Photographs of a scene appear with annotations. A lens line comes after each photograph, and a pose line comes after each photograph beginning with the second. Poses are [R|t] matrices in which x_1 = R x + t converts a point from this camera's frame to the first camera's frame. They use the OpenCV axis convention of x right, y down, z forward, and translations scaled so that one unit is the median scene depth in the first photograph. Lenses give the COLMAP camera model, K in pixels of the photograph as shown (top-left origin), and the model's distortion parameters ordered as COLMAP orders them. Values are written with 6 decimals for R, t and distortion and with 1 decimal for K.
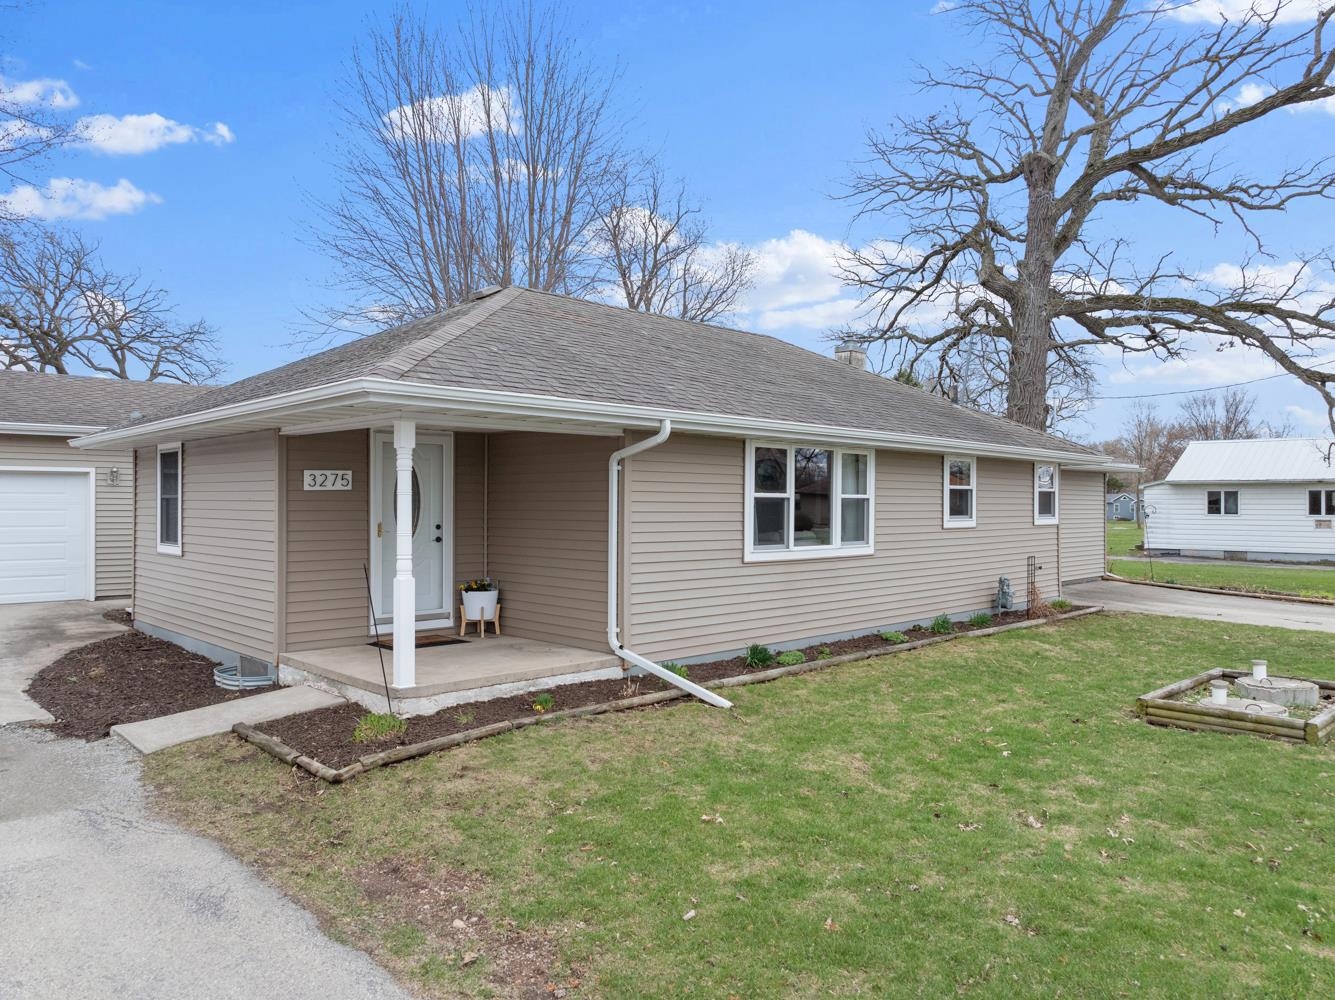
lens RADIAL K [[943.9, 0, 667.5], [0, 943.9, 500.0], [0, 0, 1]] dist [-0.055311, 0.023547]
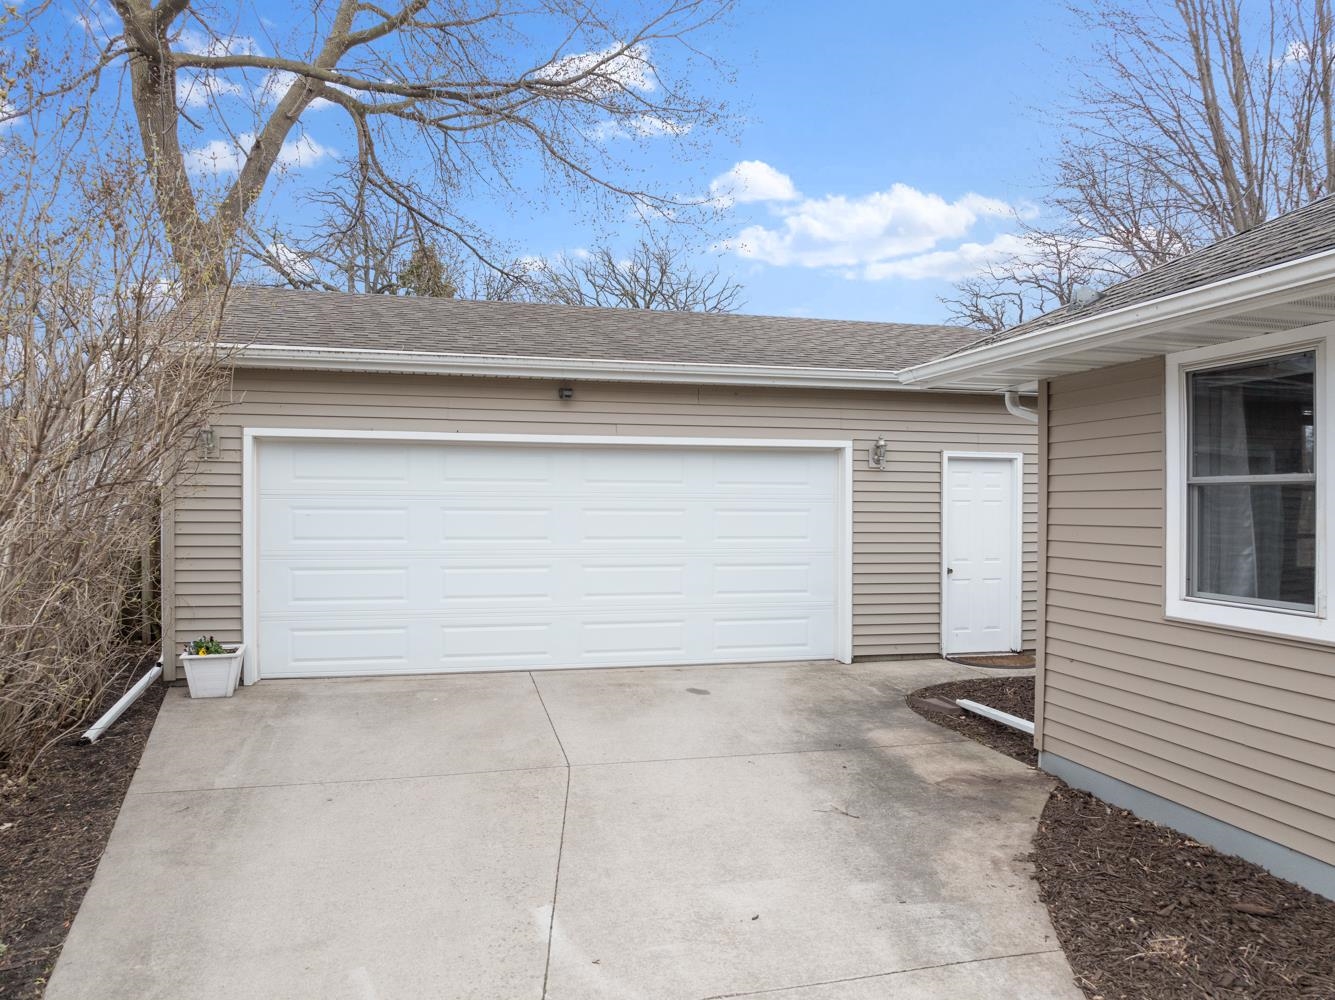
lens RADIAL K [[943.9, 0, 667.5], [0, 943.9, 500.0], [0, 0, 1]] dist [-0.055311, 0.023547]
pose [[0.862131, -0.000734, -0.506685, -0.600100], [0.000430, 1.000000, -0.000717, 0.005751], [0.506685, 0.000400, 0.862131, 0.605805]]
